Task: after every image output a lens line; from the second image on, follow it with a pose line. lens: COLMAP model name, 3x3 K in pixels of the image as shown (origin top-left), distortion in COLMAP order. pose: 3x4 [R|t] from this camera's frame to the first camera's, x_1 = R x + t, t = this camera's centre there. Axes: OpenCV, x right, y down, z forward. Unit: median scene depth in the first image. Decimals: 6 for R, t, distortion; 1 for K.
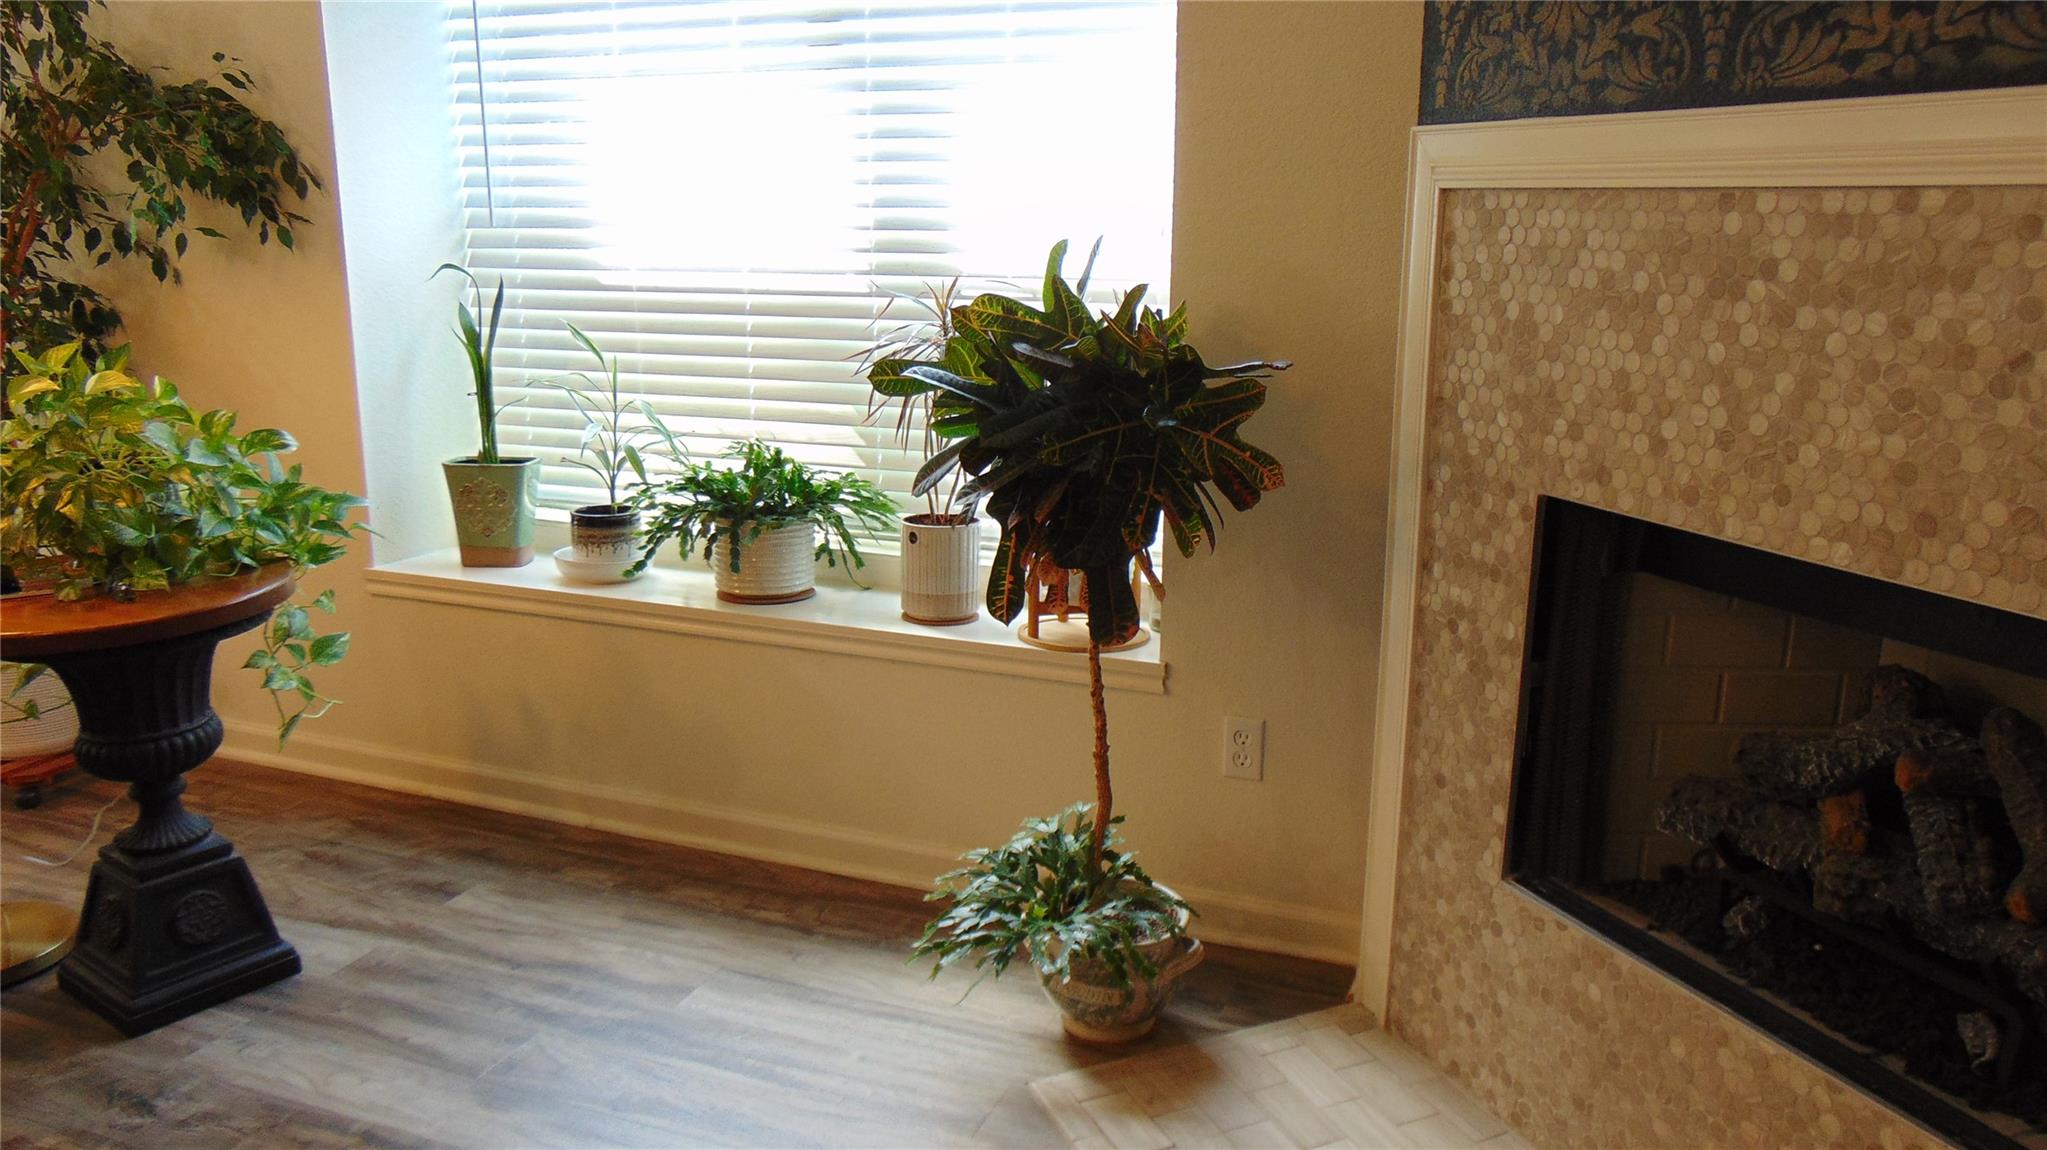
lens RADIAL K [[1534.1, 0, 1026.6], [0, 1534.1, 568.2], [0, 0, 1]] dist [-0.042017, 0.081994]
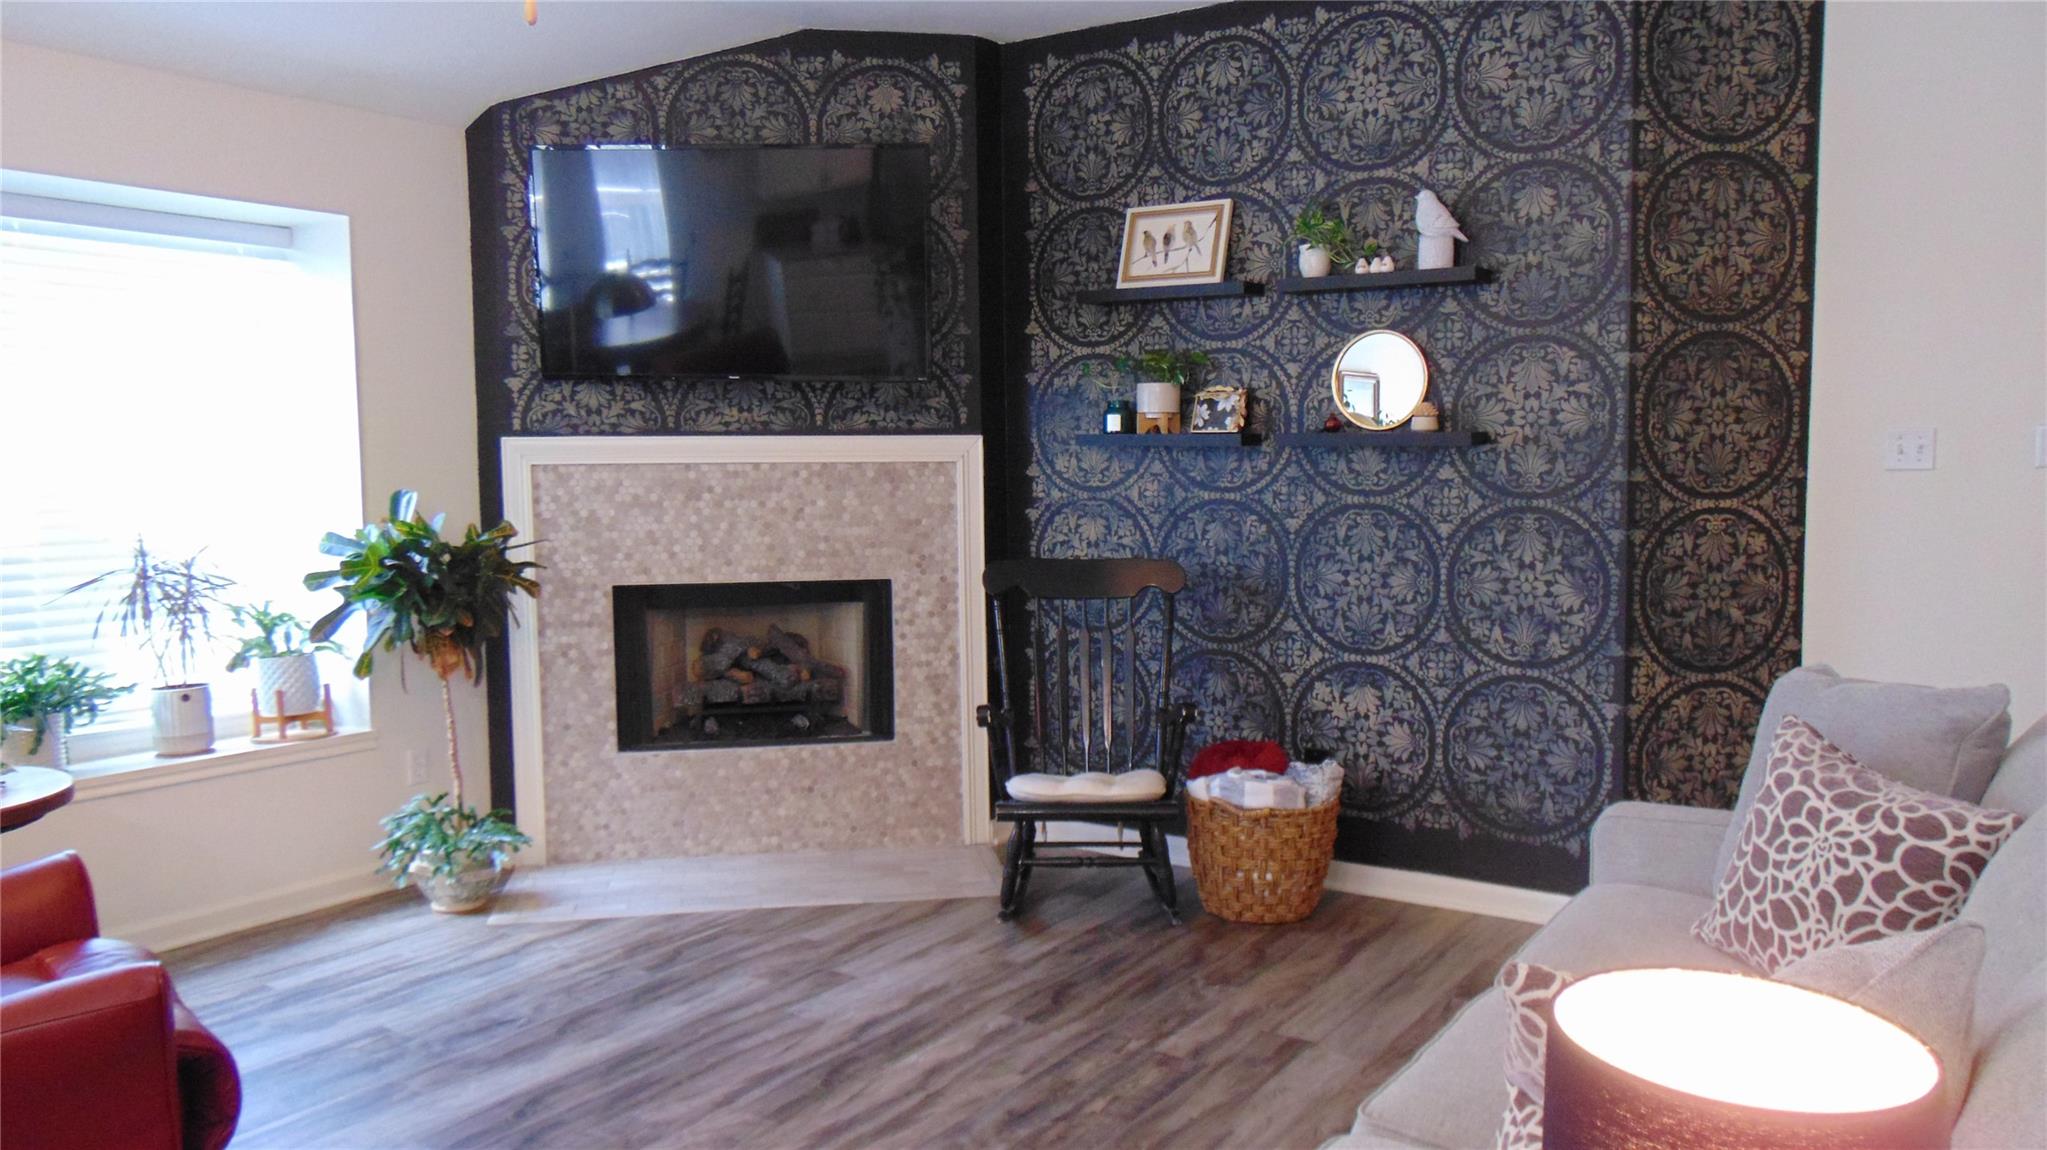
lens RADIAL K [[1534.1, 0, 1015.4], [0, 1534.1, 570.8], [0, 0, 1]] dist [-0.042017, 0.081994]
pose [[0.214095, -0.080245, 0.973511, -1.649372], [0.238028, 0.970864, 0.027680, 0.012904], [-0.947368, 0.225797, 0.226958, -0.151814]]
